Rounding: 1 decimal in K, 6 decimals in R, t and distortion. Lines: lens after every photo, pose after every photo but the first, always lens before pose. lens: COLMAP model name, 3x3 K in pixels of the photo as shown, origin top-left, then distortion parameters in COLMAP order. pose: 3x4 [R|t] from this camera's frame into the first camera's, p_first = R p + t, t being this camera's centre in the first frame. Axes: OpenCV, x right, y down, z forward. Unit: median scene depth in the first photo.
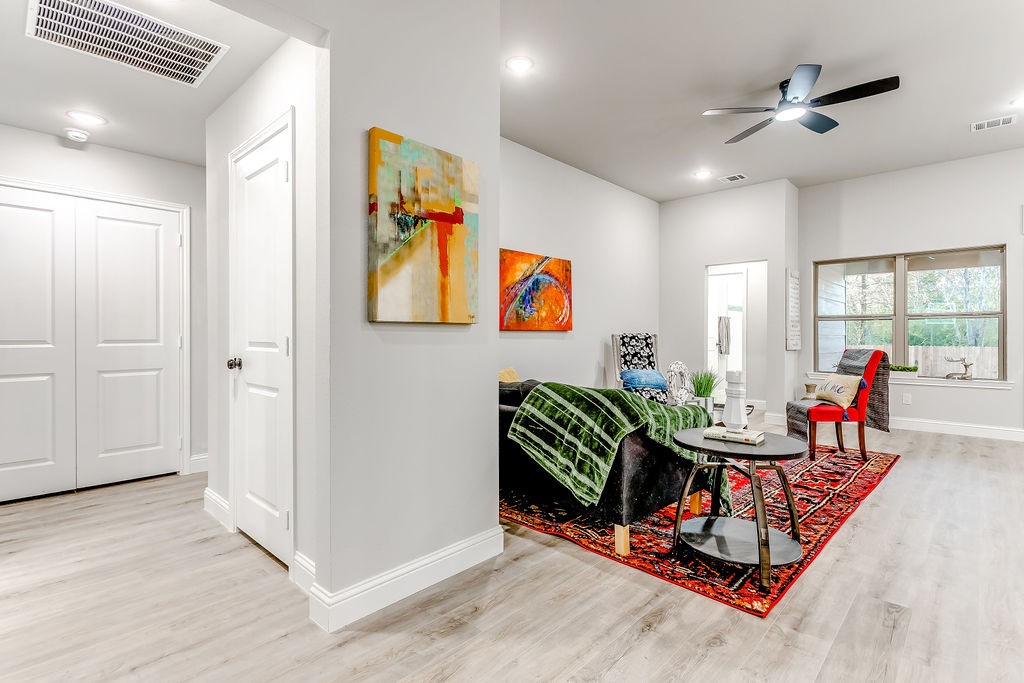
lens RADIAL K [[489.7, 0, 509.1], [0, 489.7, 337.4], [0, 0, 1]] dist [0.012869, -0.008323]
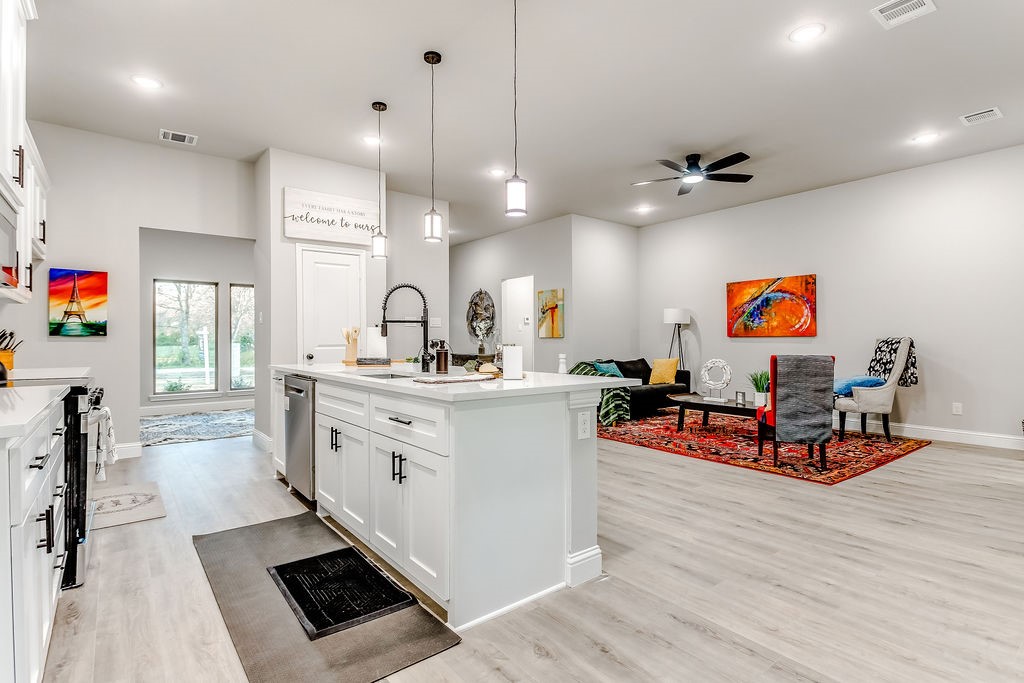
lens RADIAL K [[503.4, 0, 508.9], [0, 503.4, 336.1], [0, 0, 1]] dist [0.005425, -0.000715]
pose [[-0.141257, -0.009861, -0.989924, 1.925969], [-0.001439, 0.999951, -0.009756, -0.001709], [0.989972, 0.000047, -0.141265, 0.652912]]
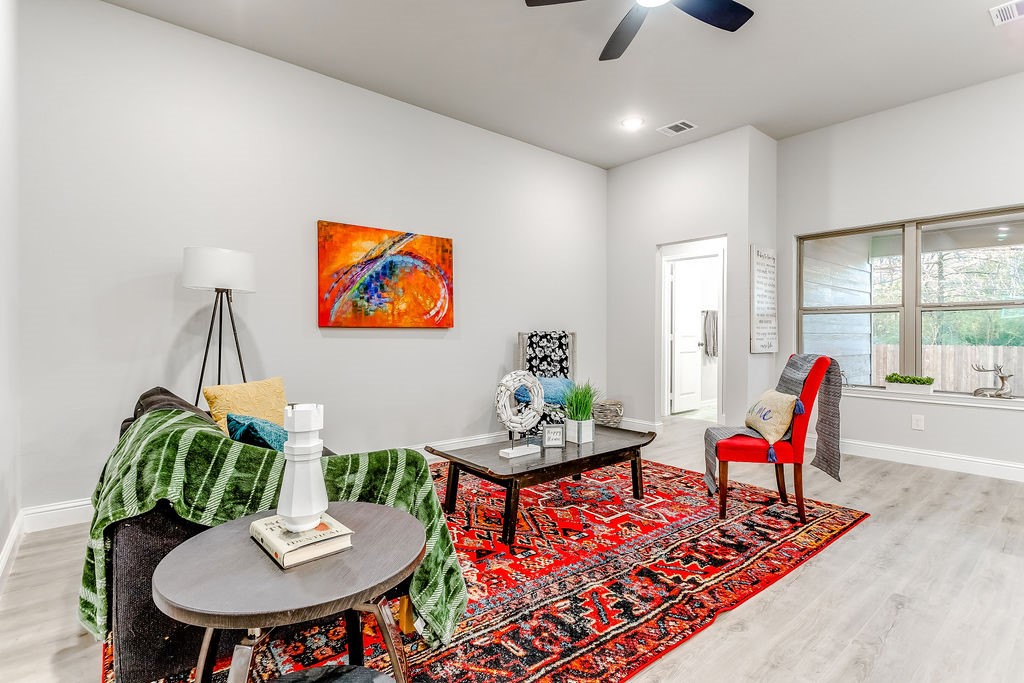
lens RADIAL K [[491.9, 0, 508.3], [0, 491.9, 337.2], [0, 0, 1]] dist [0.006265, -0.004651]
pose [[0.993327, 0.001113, -0.115324, 0.430266], [-0.000660, 0.999992, 0.003970, -0.002325], [0.115328, -0.003868, 0.993320, 0.312443]]
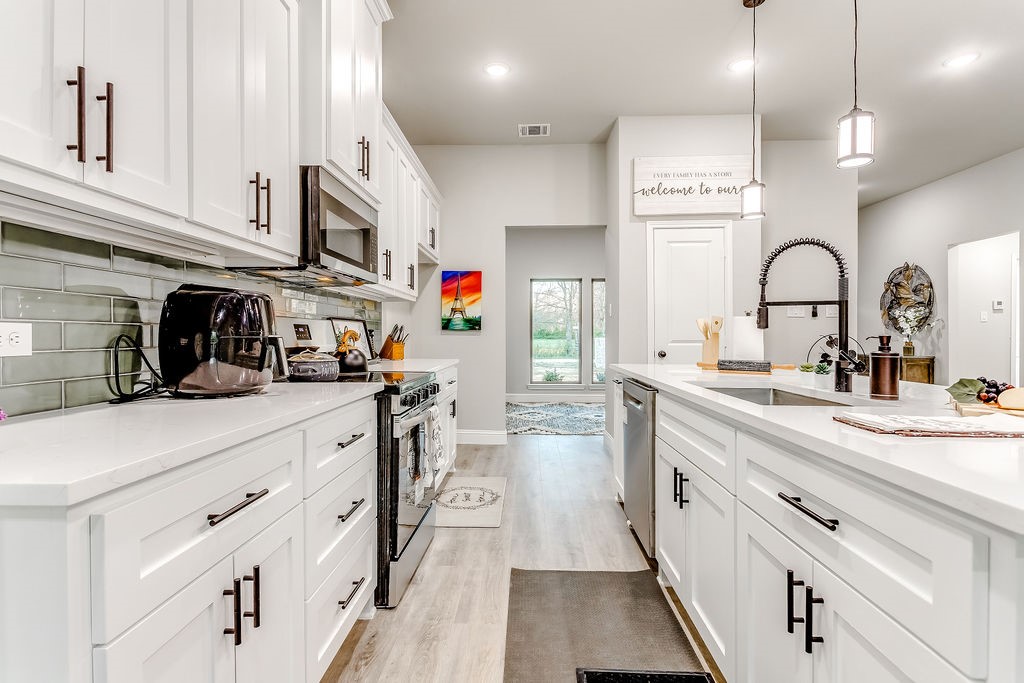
lens RADIAL K [[494.9, 0, 508.2], [0, 494.9, 335.7], [0, 0, 1]] dist [0.004248, -0.000532]
pose [[-0.748254, -0.003099, -0.663405, 1.672034], [-0.006269, 0.999977, 0.002400, -0.001341], [0.663383, 0.005955, -0.748256, 0.542537]]
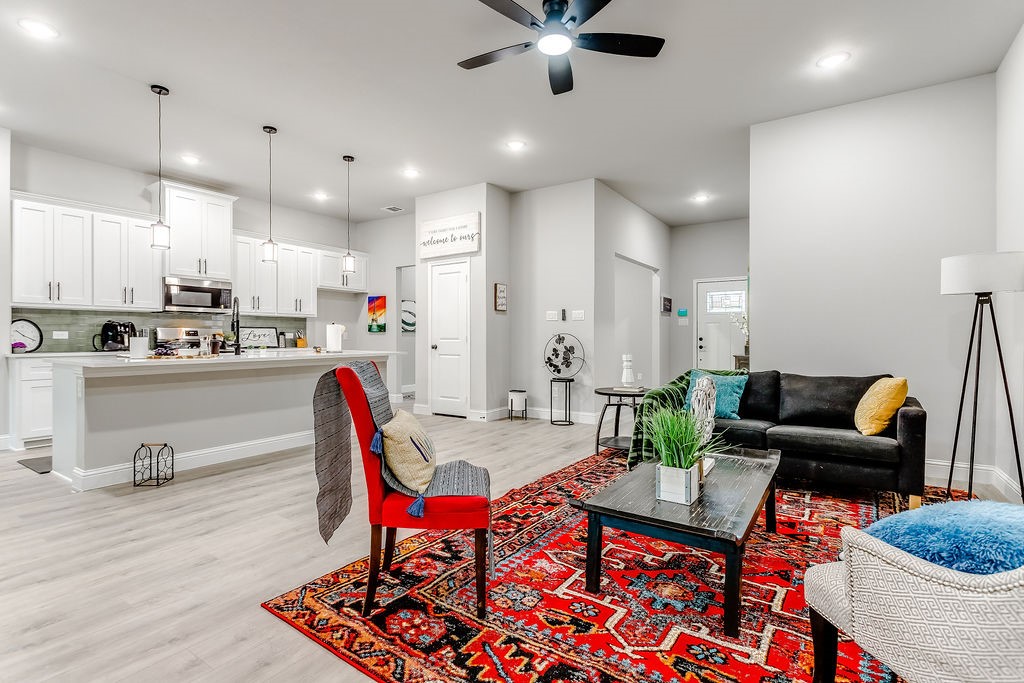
lens RADIAL K [[491.9, 0, 508.3], [0, 491.9, 337.2], [0, 0, 1]] dist [0.006265, -0.004651]
pose [[-0.985839, -0.003735, -0.167650, 0.728811], [-0.004683, 0.999975, 0.005258, -0.003293], [0.167626, 0.005969, -0.985833, 1.650705]]
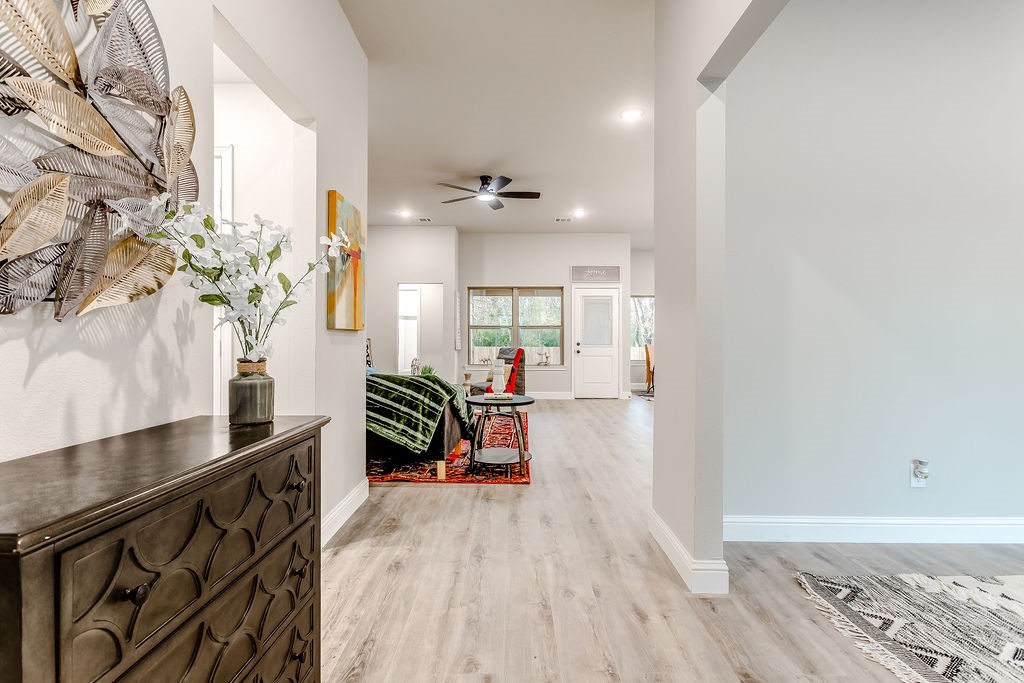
lens RADIAL K [[489.7, 0, 509.1], [0, 489.7, 337.4], [0, 0, 1]] dist [0.012869, -0.008323]
pose [[0.728600, 0.002932, 0.684934, -0.417660], [0.002331, 0.999974, -0.006760, 0.001098], [-0.684936, 0.006522, 0.728574, -0.173801]]
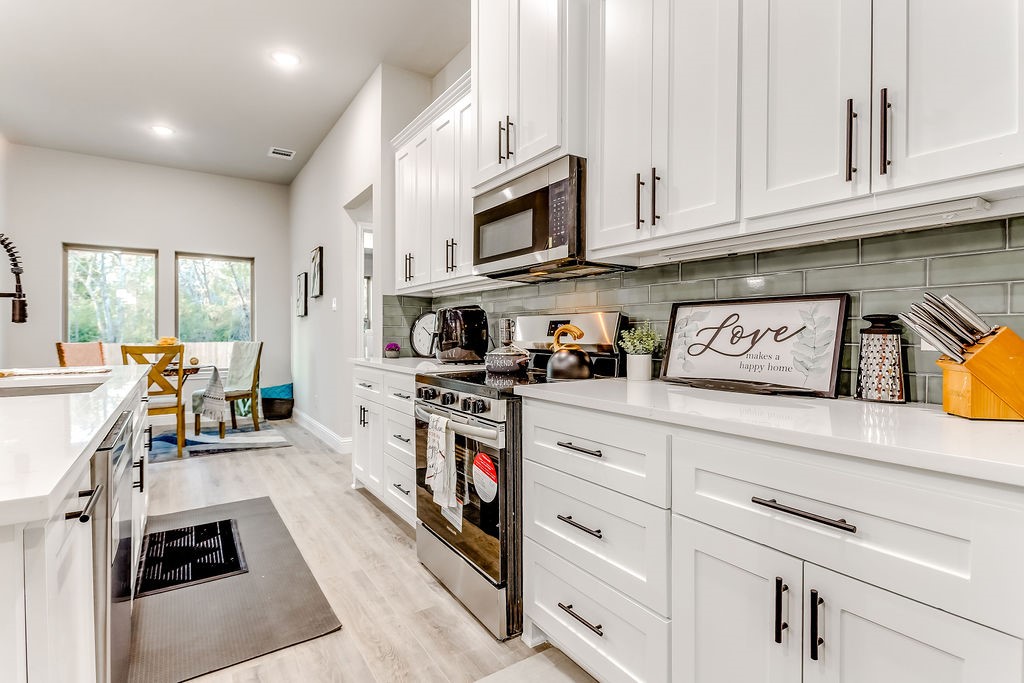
lens RADIAL K [[491.9, 0, 508.3], [0, 491.9, 337.2], [0, 0, 1]] dist [0.006265, -0.004651]
pose [[0.214195, -0.011479, 0.976724, 0.871220], [0.004208, 0.999933, 0.010829, 0.001354], [-0.976782, 0.001790, 0.214228, -0.138637]]
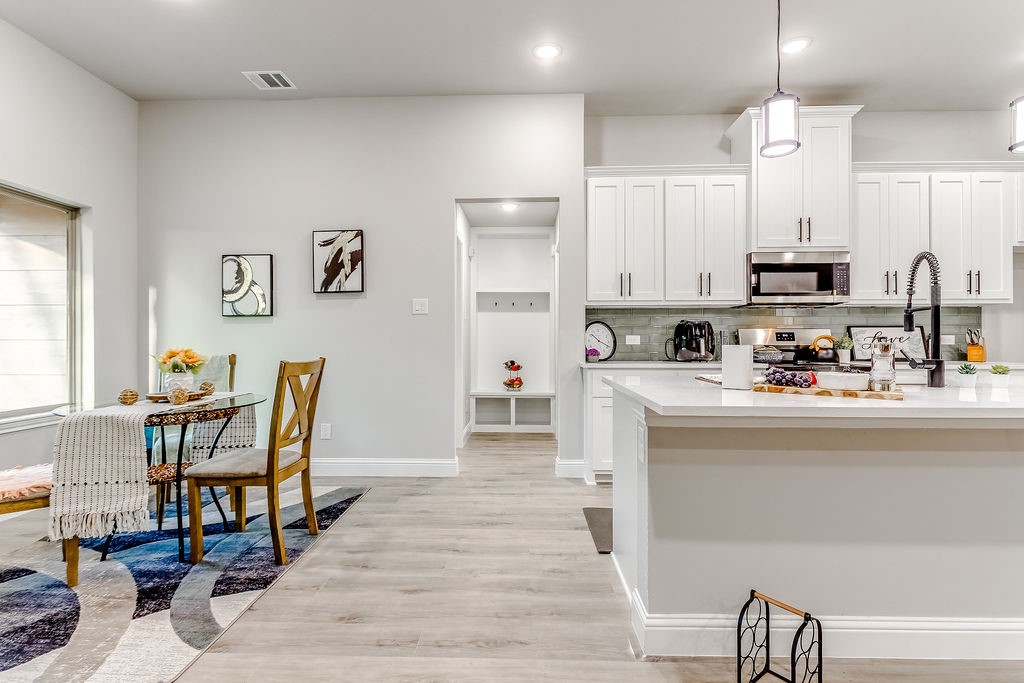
lens RADIAL K [[491.9, 0, 508.3], [0, 491.9, 337.2], [0, 0, 1]] dist [0.006265, -0.004651]
pose [[-0.663709, 0.001528, 0.747989, 1.075898], [0.002863, 0.999996, 0.000497, -0.003733], [-0.747985, 0.002471, -0.663711, 1.050013]]
